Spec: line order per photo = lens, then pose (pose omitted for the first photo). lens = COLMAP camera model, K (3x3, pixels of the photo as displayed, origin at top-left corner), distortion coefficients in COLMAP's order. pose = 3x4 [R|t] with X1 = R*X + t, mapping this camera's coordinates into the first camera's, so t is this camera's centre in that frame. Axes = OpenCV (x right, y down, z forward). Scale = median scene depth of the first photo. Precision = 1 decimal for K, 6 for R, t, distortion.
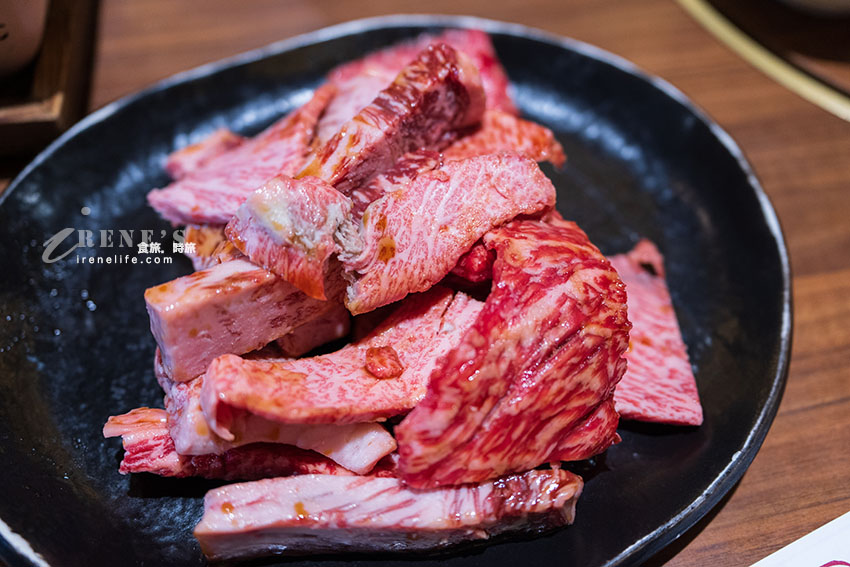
lens RADIAL K [[857.5, 0, 425.0], [0, 857.5, 283.5], [0, 0, 1]] dist [0.051048, -0.034394]
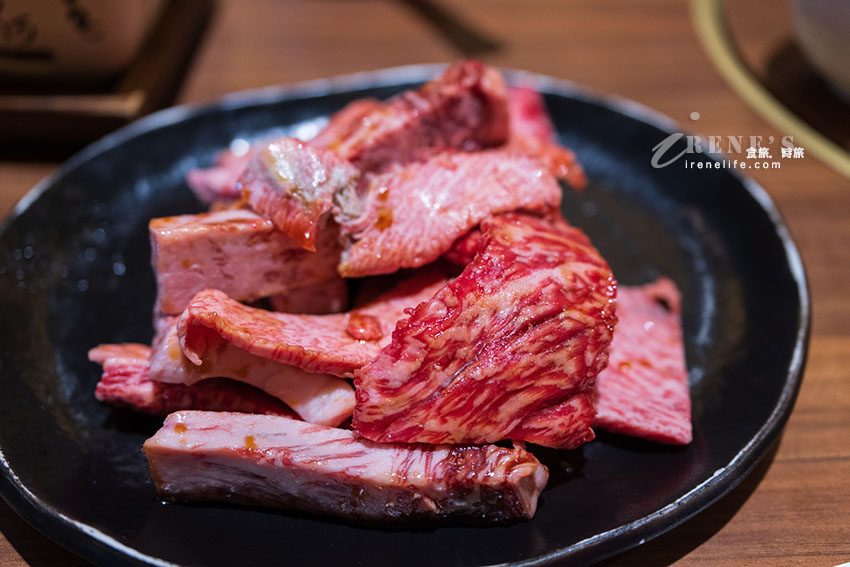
lens RADIAL K [[857.5, 0, 425.0], [0, 857.5, 283.5], [0, 0, 1]] dist [0.051048, -0.034394]
pose [[0.982484, 0.113335, -0.147923, 0.168960], [-0.141795, 0.969727, -0.198803, 0.238843], [0.120914, 0.216296, 0.968812, 0.020764]]
